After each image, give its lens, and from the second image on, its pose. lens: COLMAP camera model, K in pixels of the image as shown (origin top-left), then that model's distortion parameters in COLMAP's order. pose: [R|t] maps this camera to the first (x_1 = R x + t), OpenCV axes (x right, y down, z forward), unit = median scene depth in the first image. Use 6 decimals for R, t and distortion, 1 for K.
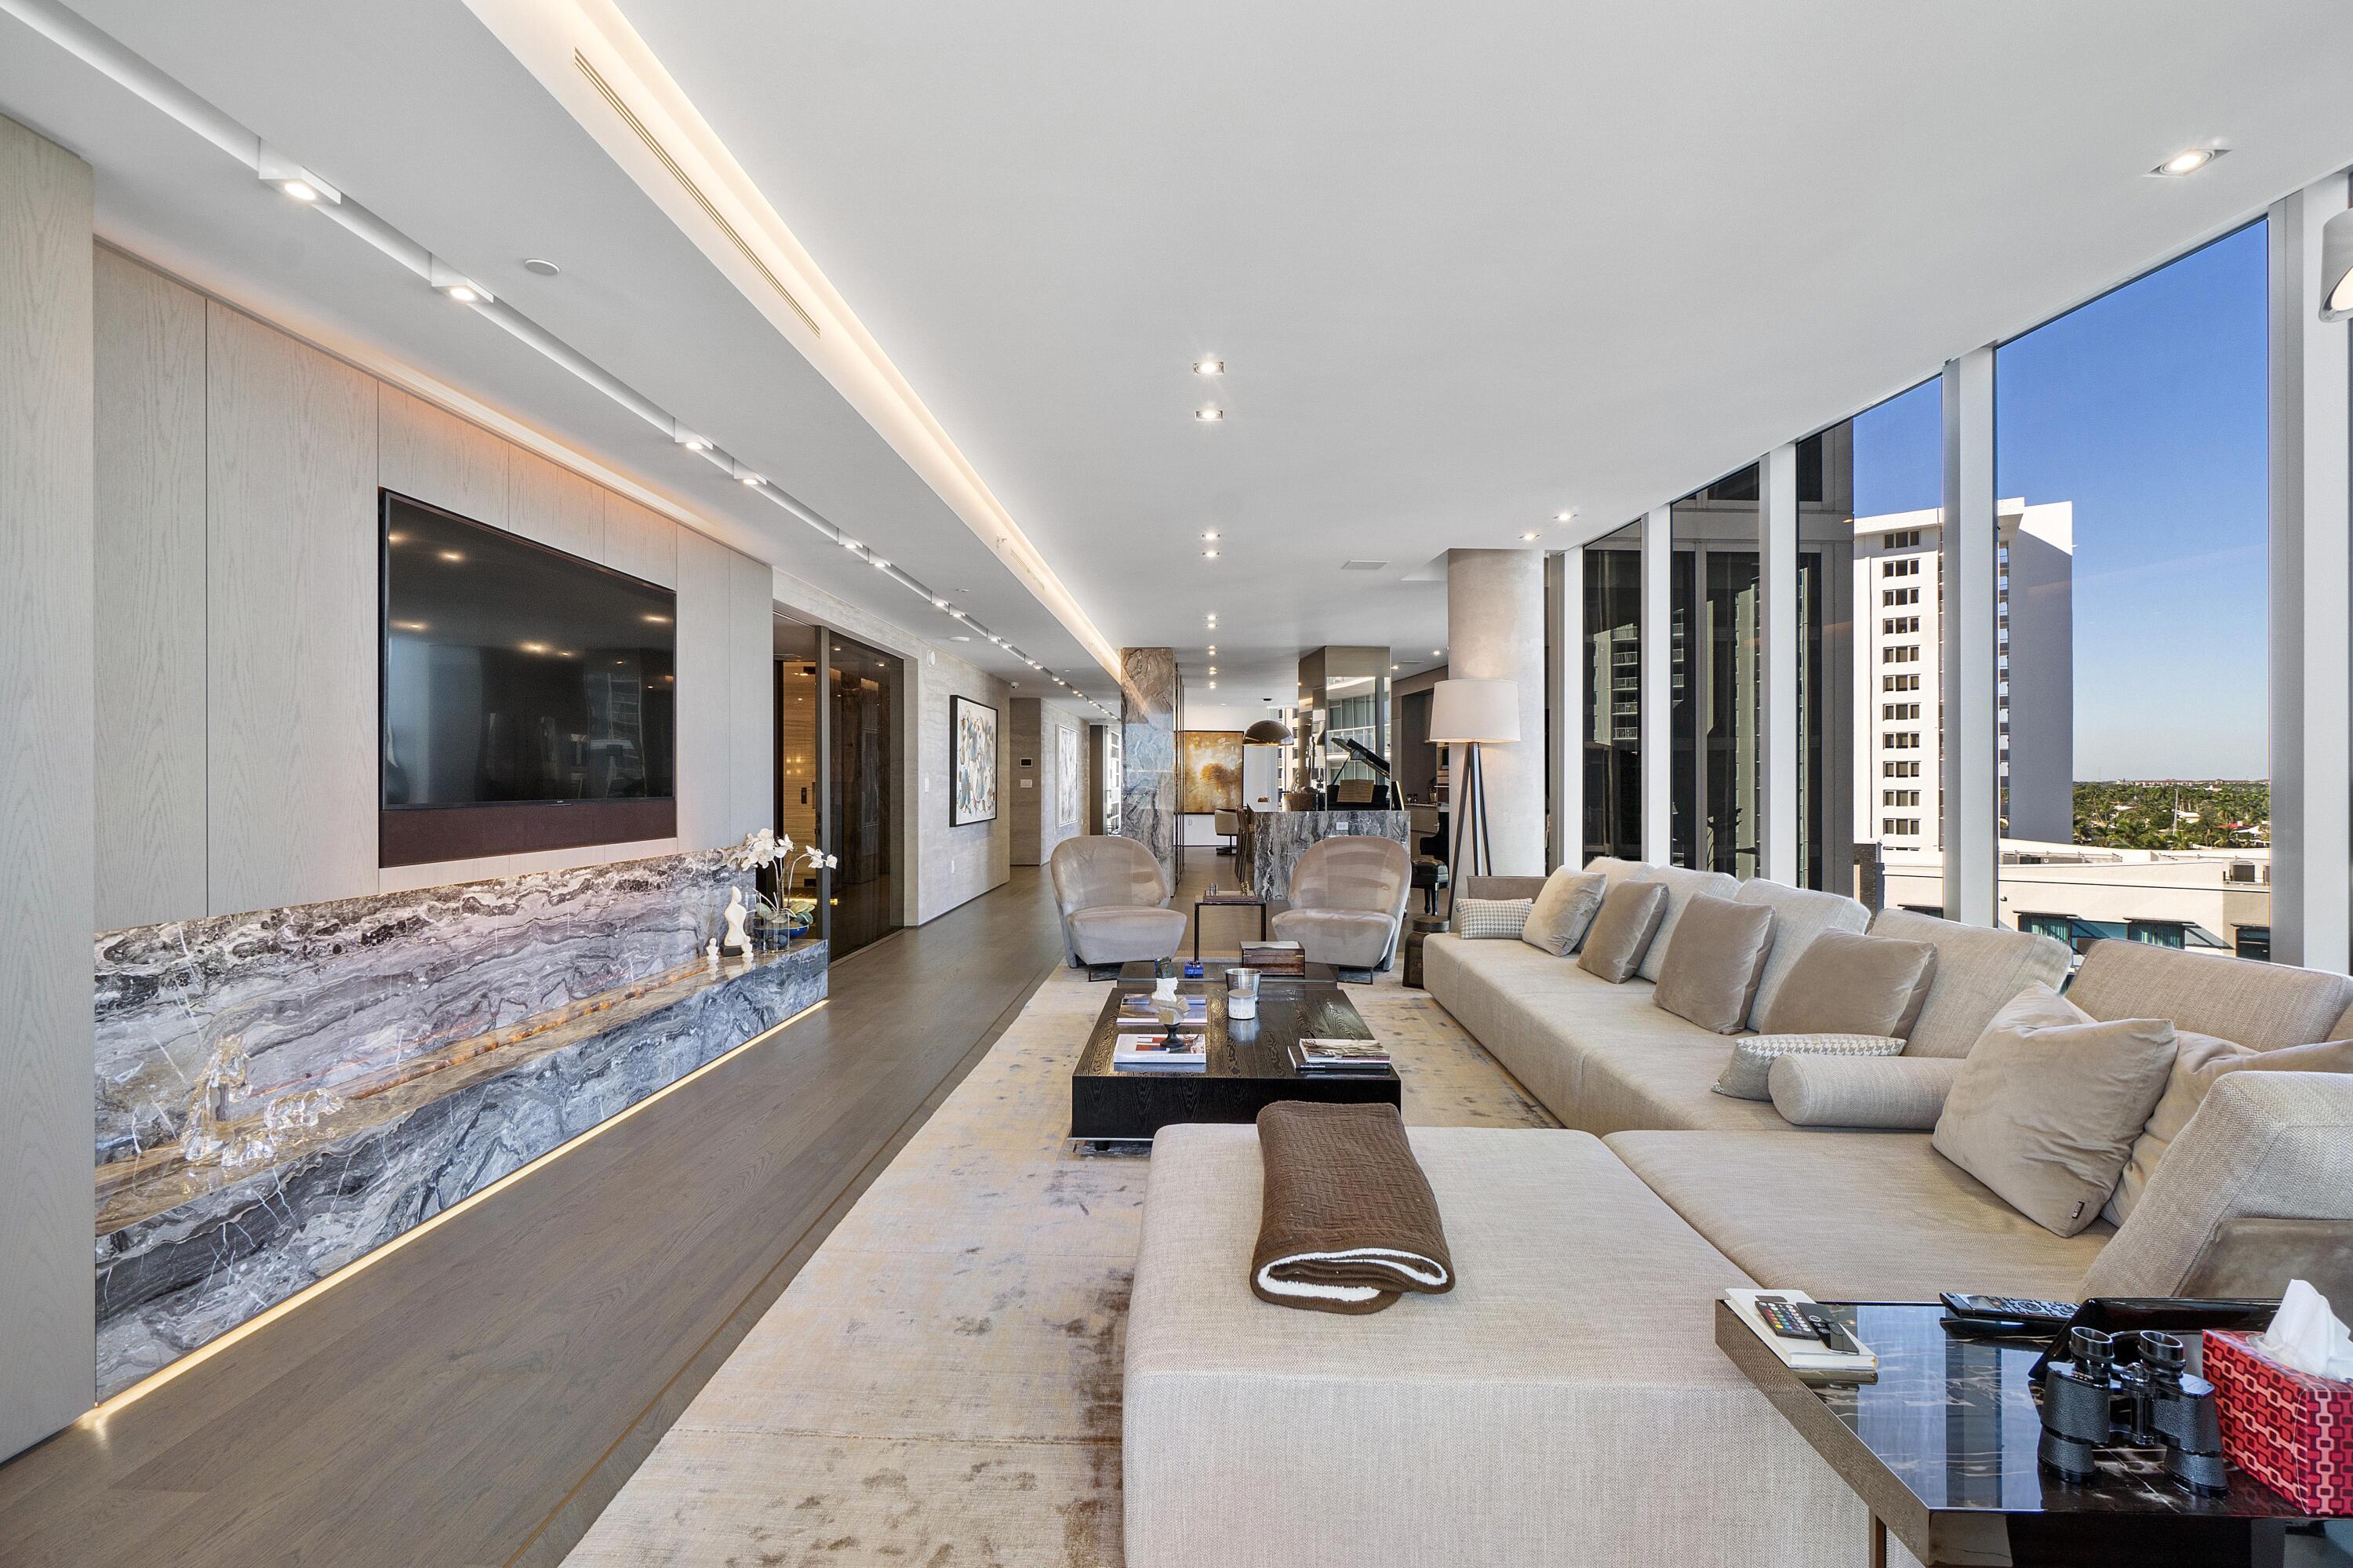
lens RADIAL K [[1022.5, 0, 1177.3], [0, 1022.5, 778.5], [0, 0, 1]] dist [-0.000033, 0.000034]
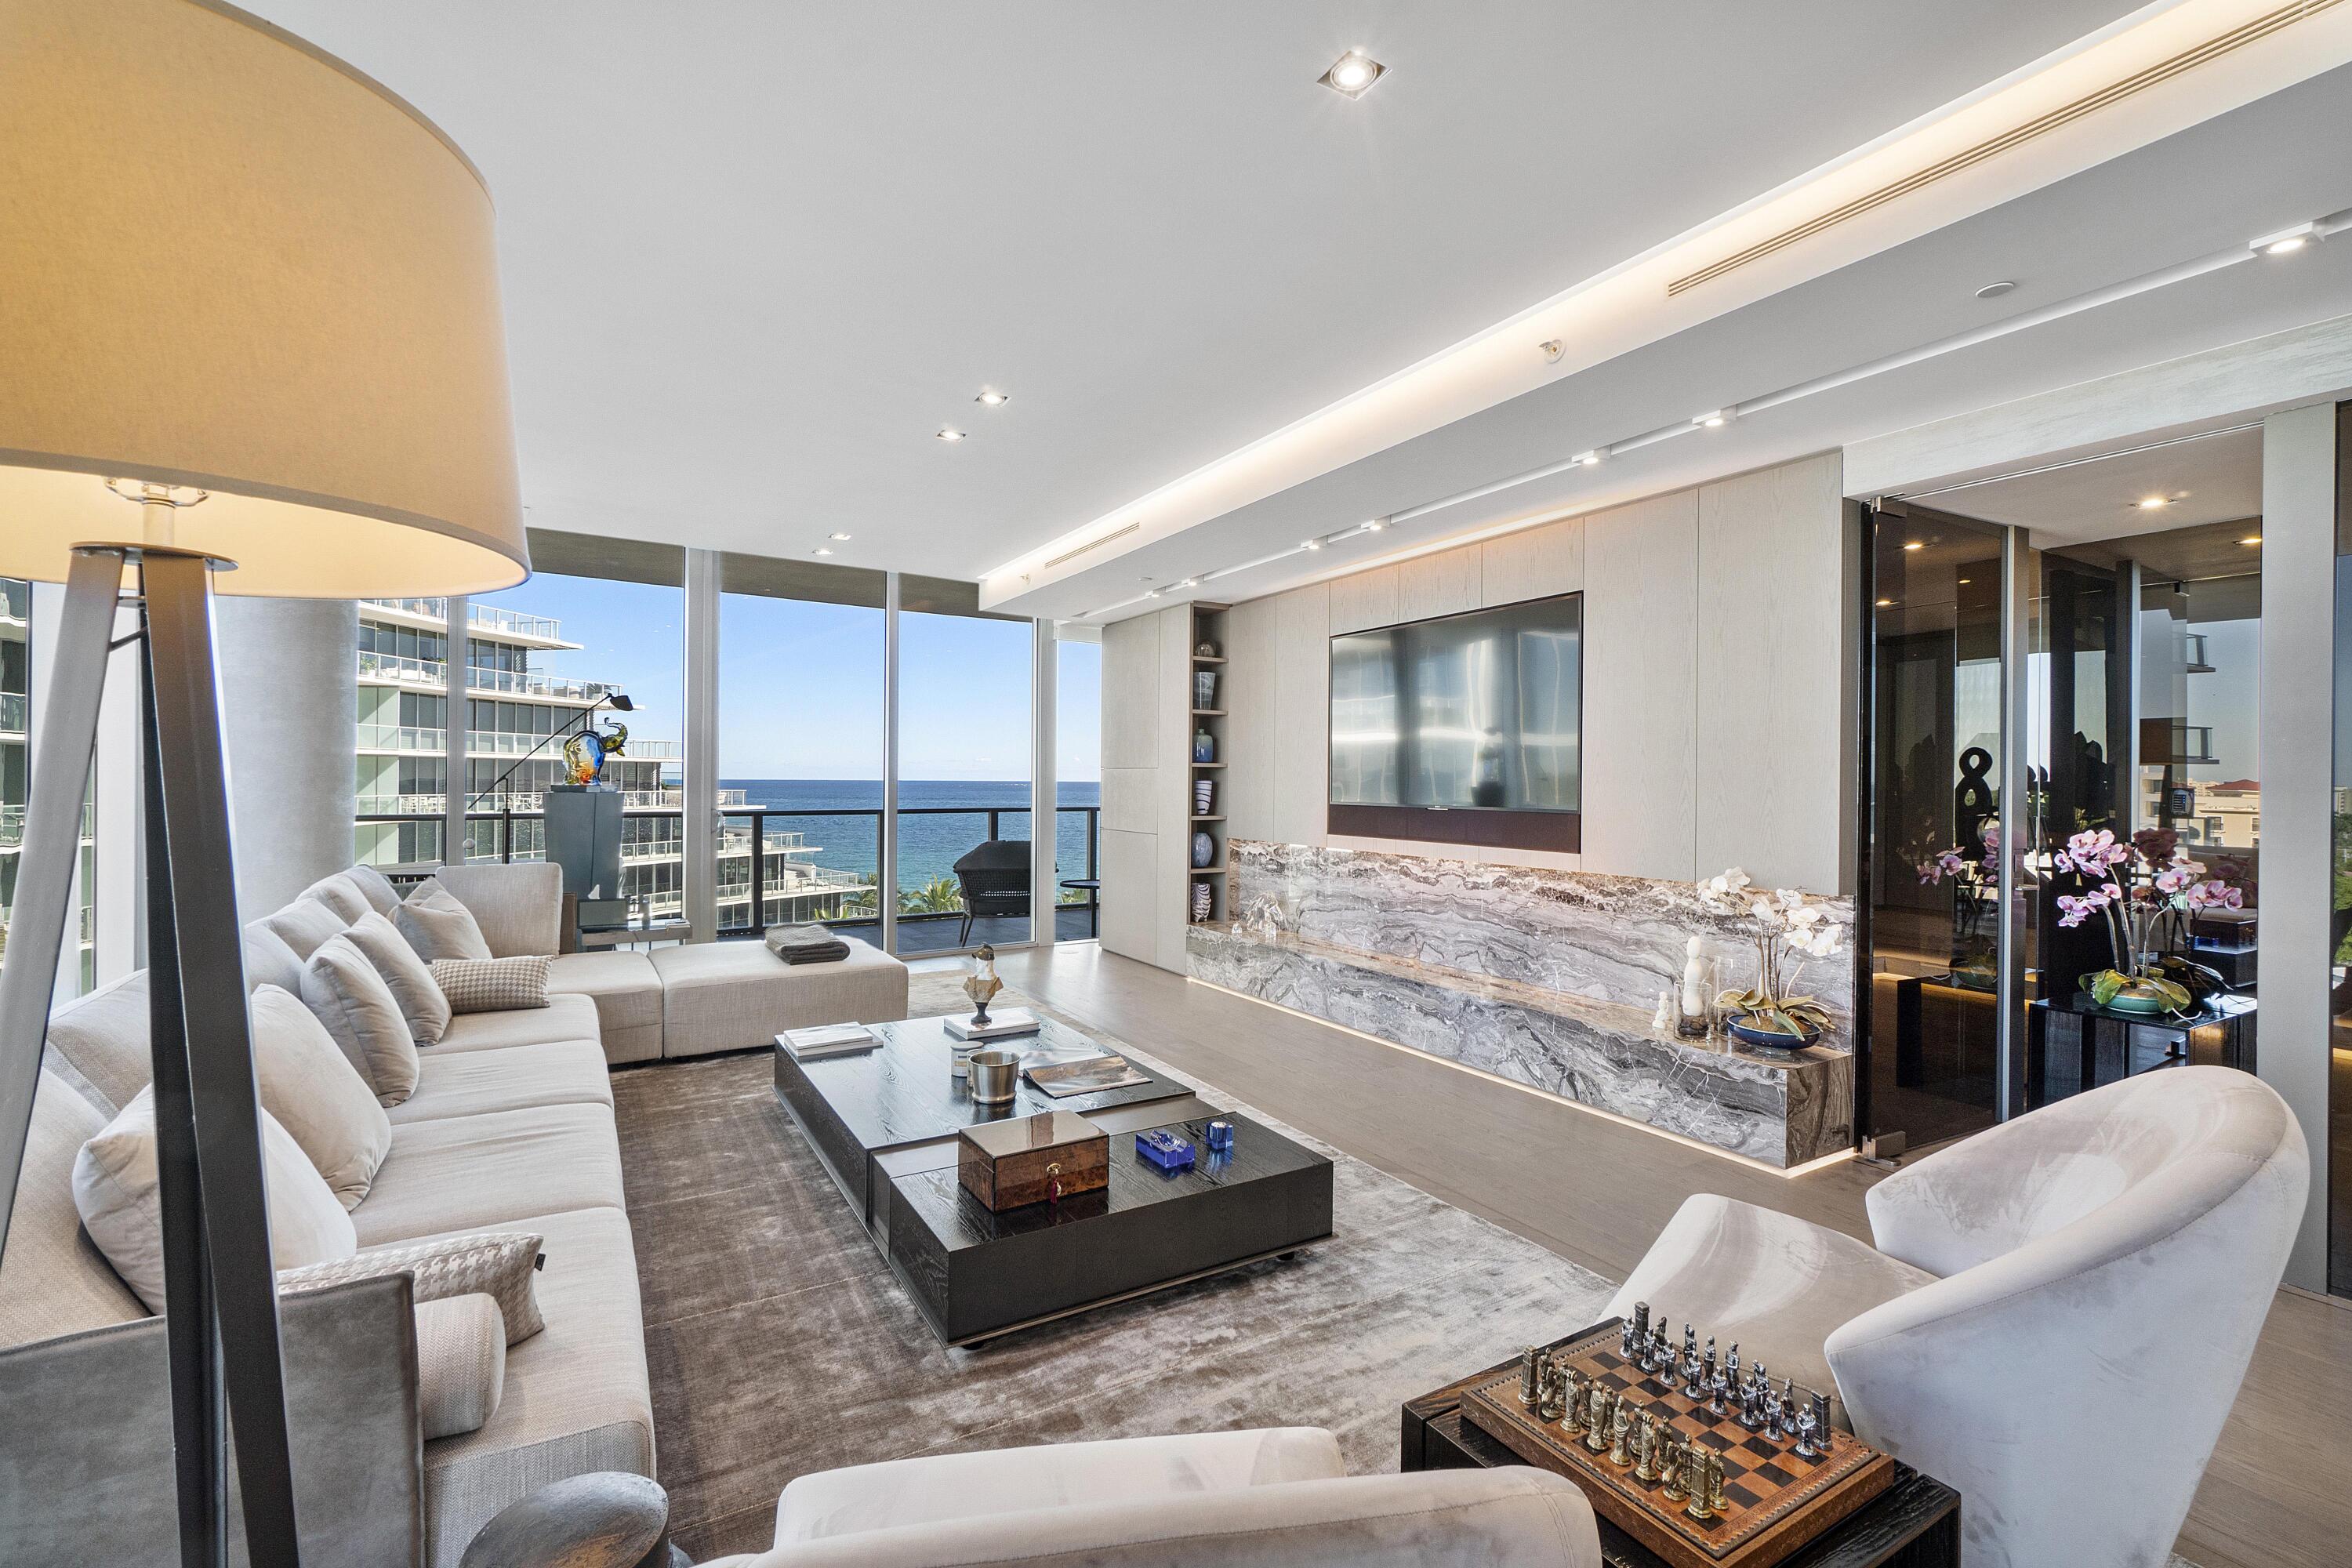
lens RADIAL K [[1022.0, 0, 1176.1], [0, 1022.0, 787.2], [0, 0, 1]] dist [-0.000033, 0.000034]
pose [[-0.844550, -0.004175, -0.535460, 0.396316], [-0.007173, 0.999968, 0.003516, -0.004370], [0.535429, 0.006810, -0.844553, 1.983014]]
